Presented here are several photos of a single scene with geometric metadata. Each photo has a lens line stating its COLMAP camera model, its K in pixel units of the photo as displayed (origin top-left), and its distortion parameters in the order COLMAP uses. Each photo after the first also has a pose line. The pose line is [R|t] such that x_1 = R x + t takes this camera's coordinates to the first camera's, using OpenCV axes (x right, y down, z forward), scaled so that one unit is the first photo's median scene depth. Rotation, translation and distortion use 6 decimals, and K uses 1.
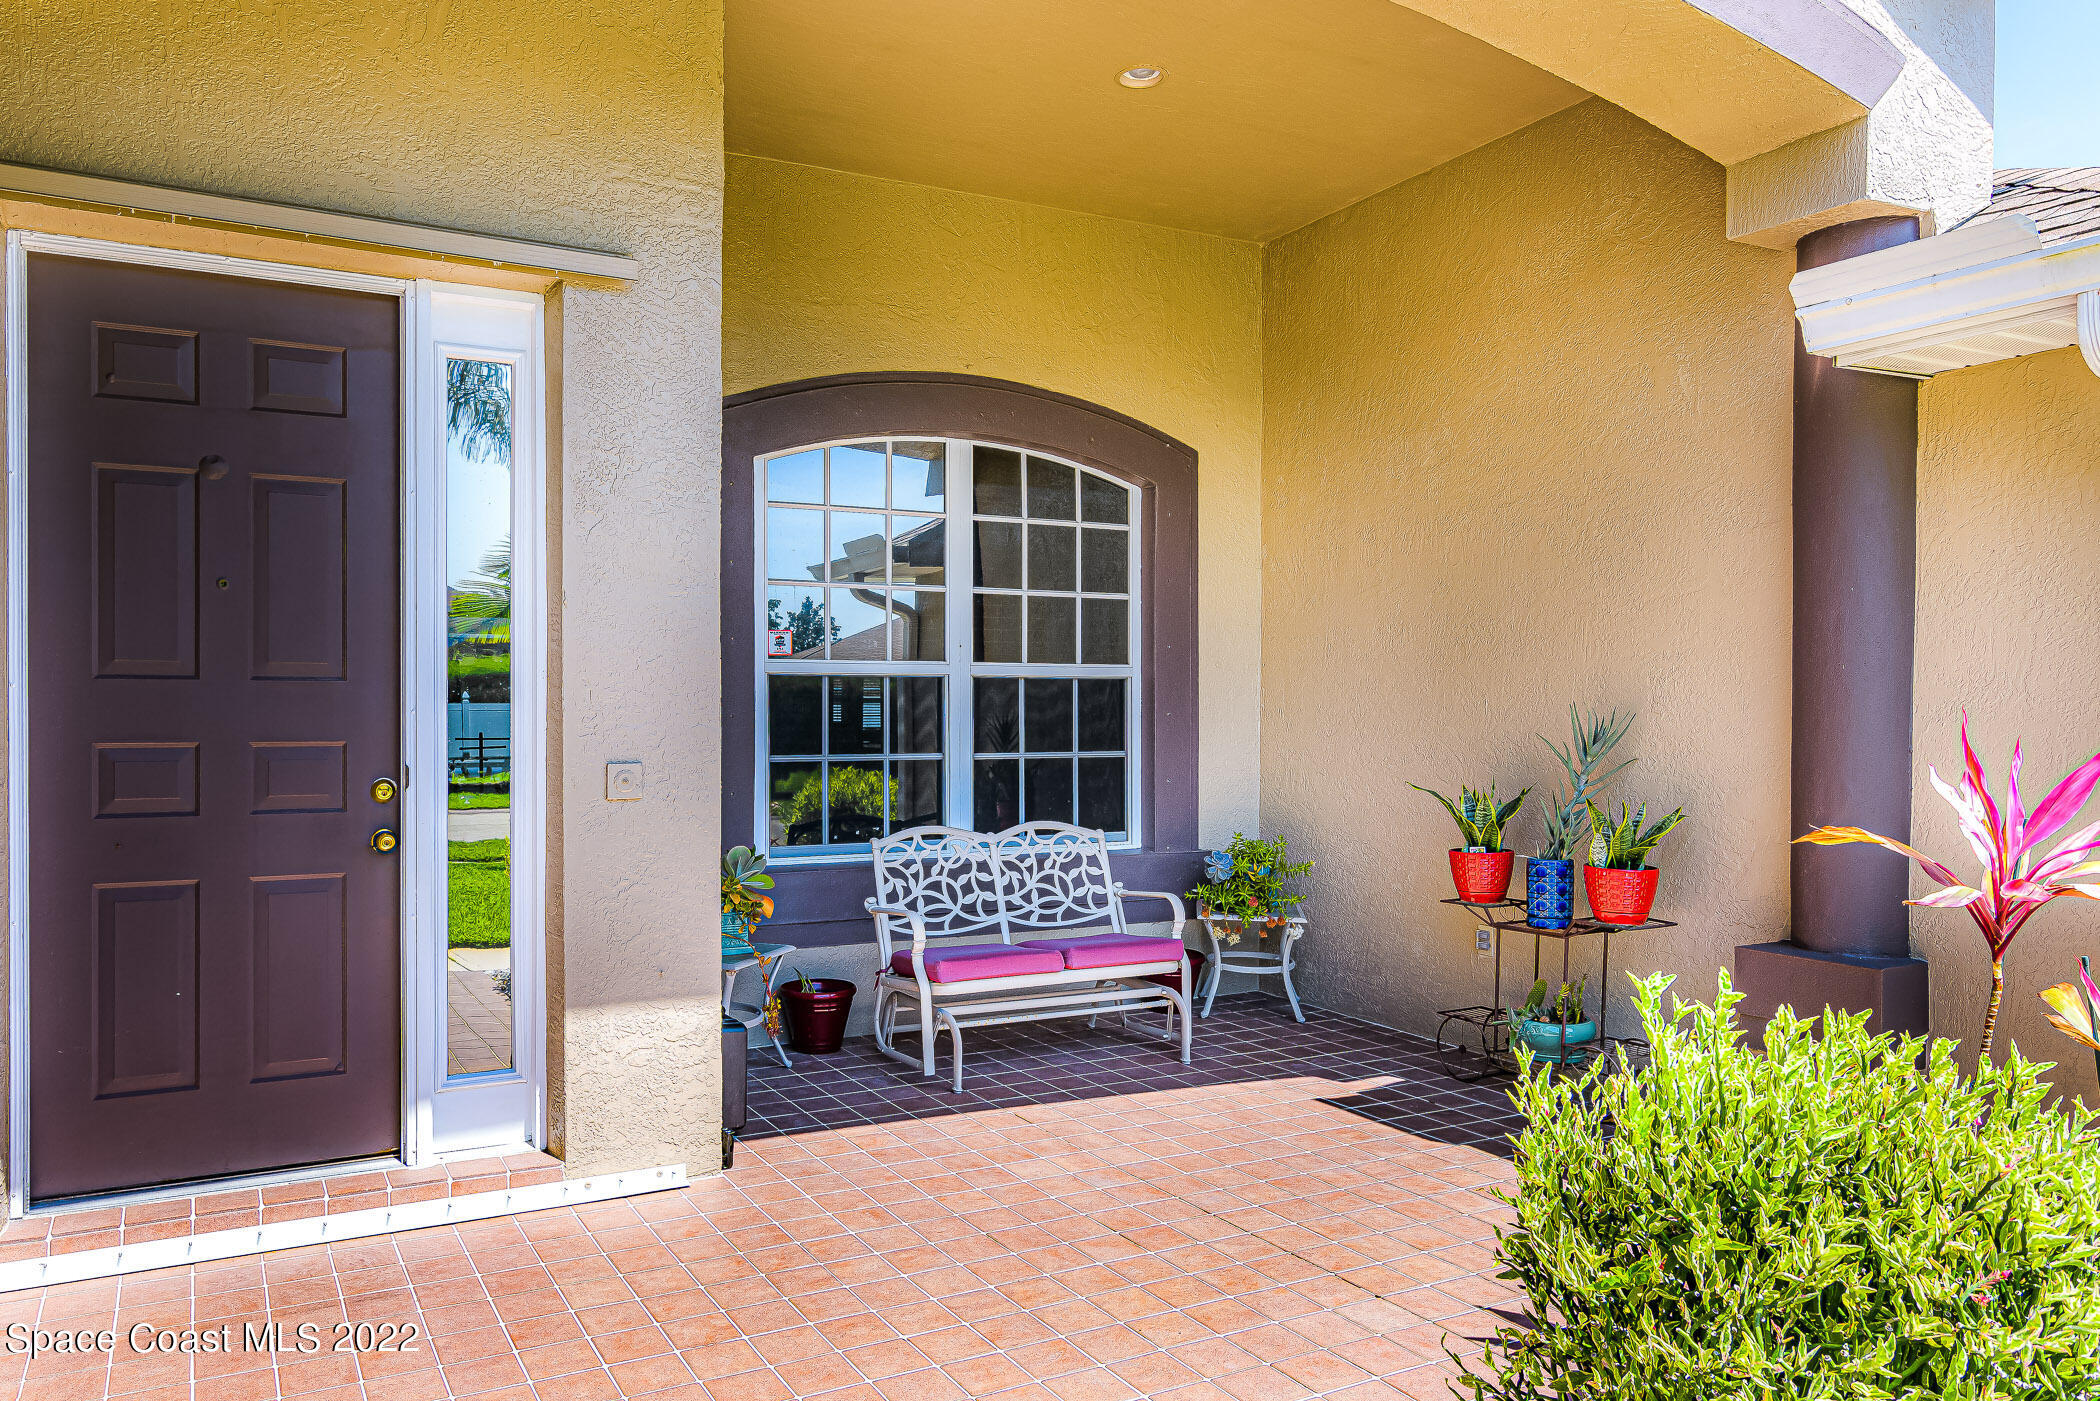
lens RADIAL K [[1434.1, 0, 951.3], [0, 1434.1, 711.5], [0, 0, 1]] dist [-0.004162, -0.000714]
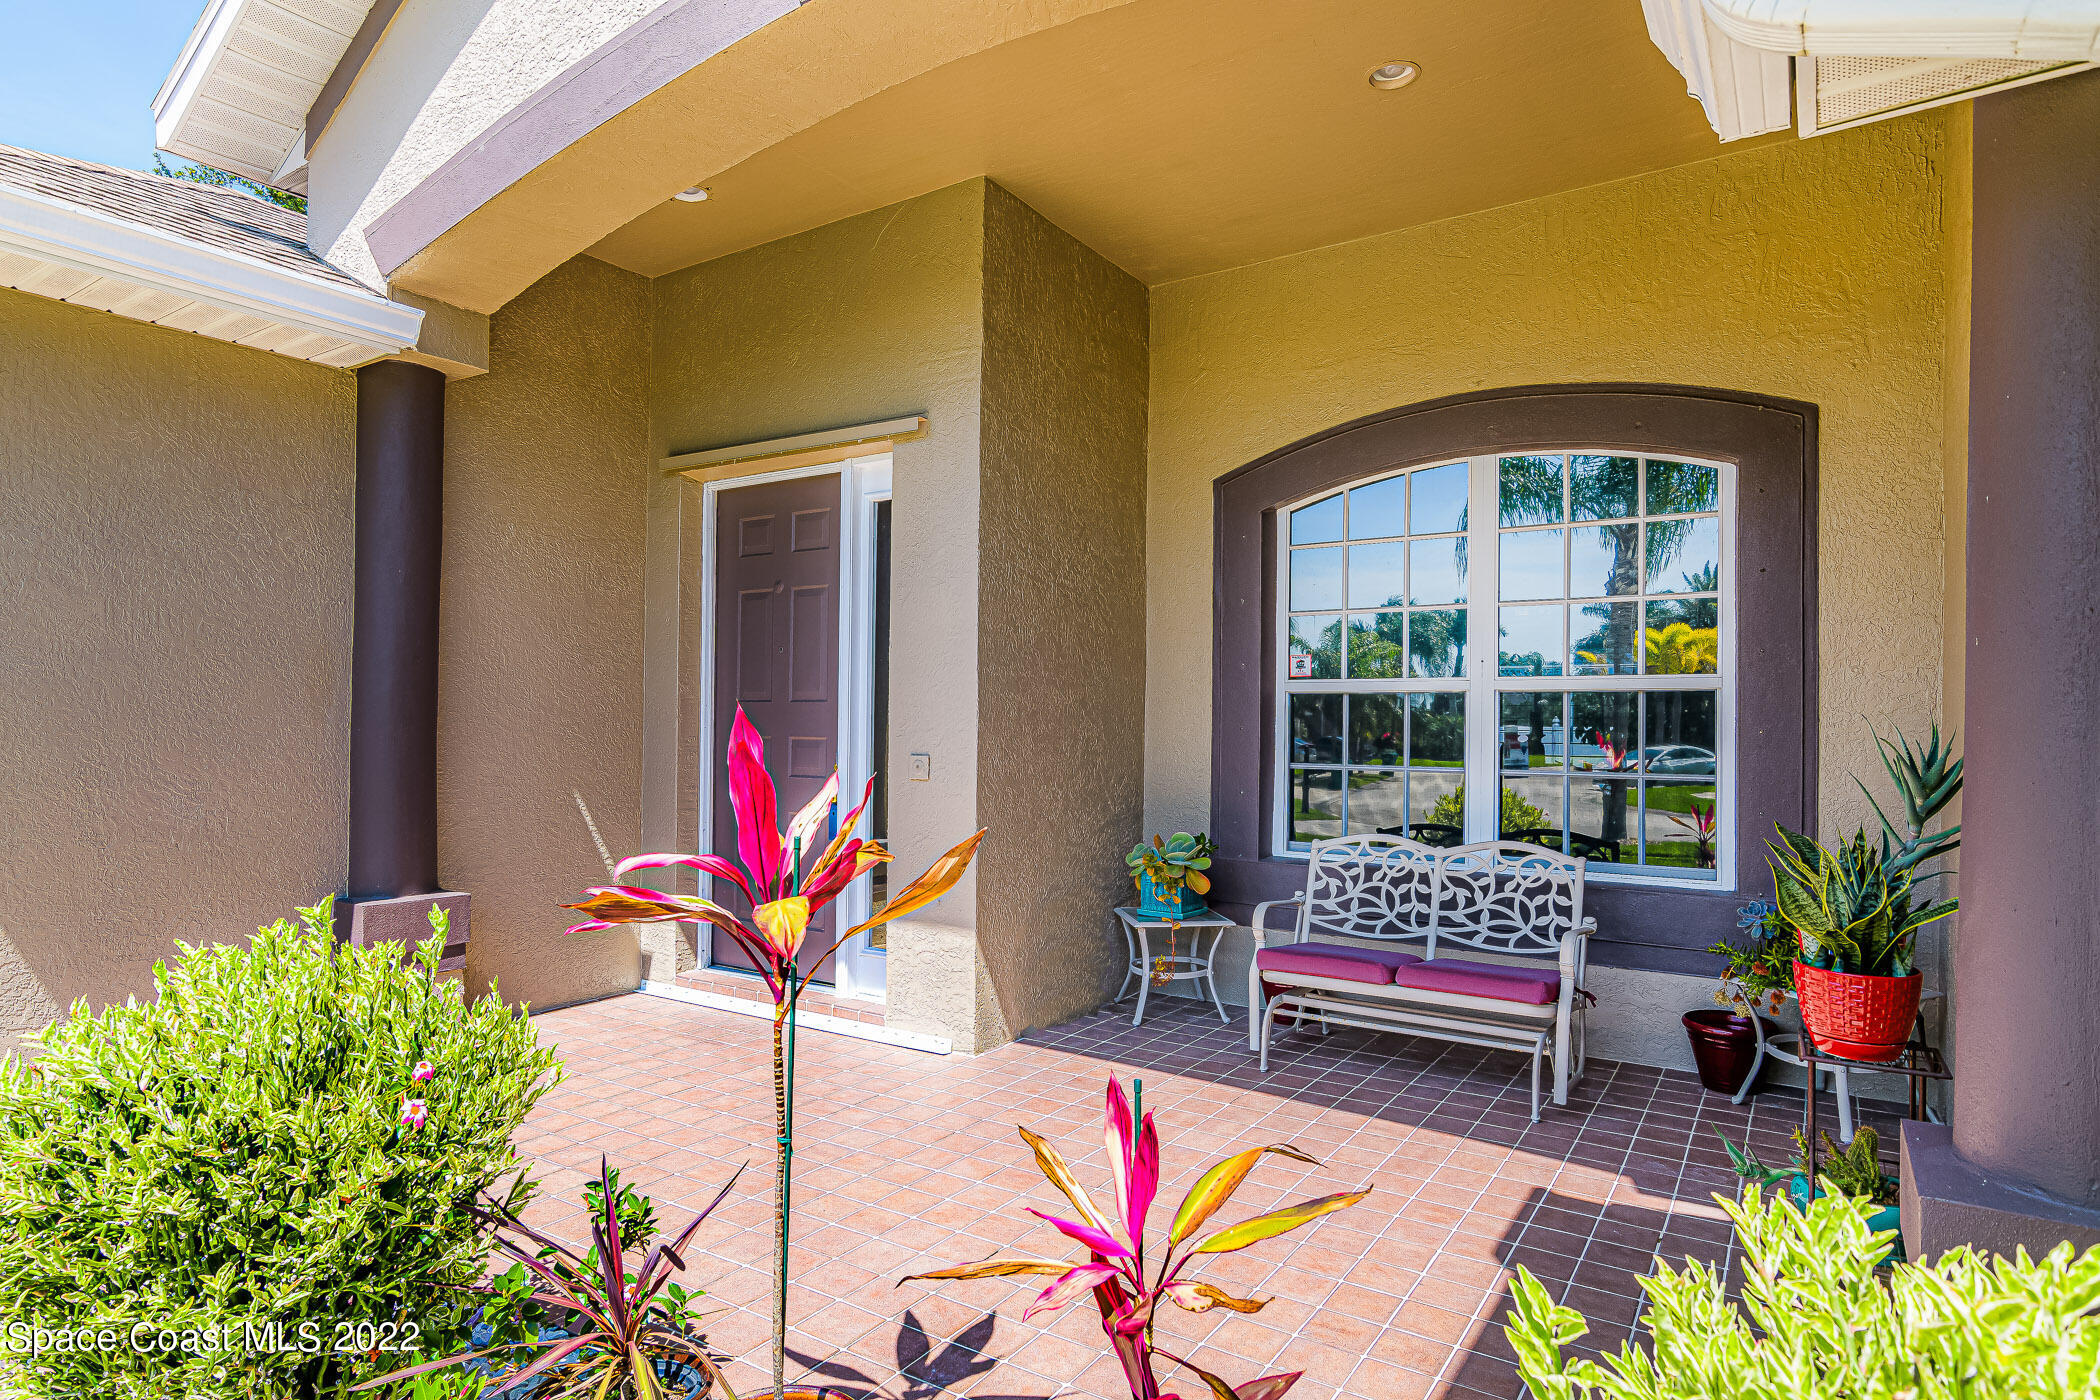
lens RADIAL K [[1191.7, 0, 1015.2], [0, 1191.7, 702.9], [0, 0, 1]] dist [0.003147, 0.000795]
pose [[0.491603, -0.010392, -0.870758, 0.620160], [-0.010502, 0.999785, -0.017861, 0.001714], [0.870756, 0.017925, 0.491388, 0.332001]]
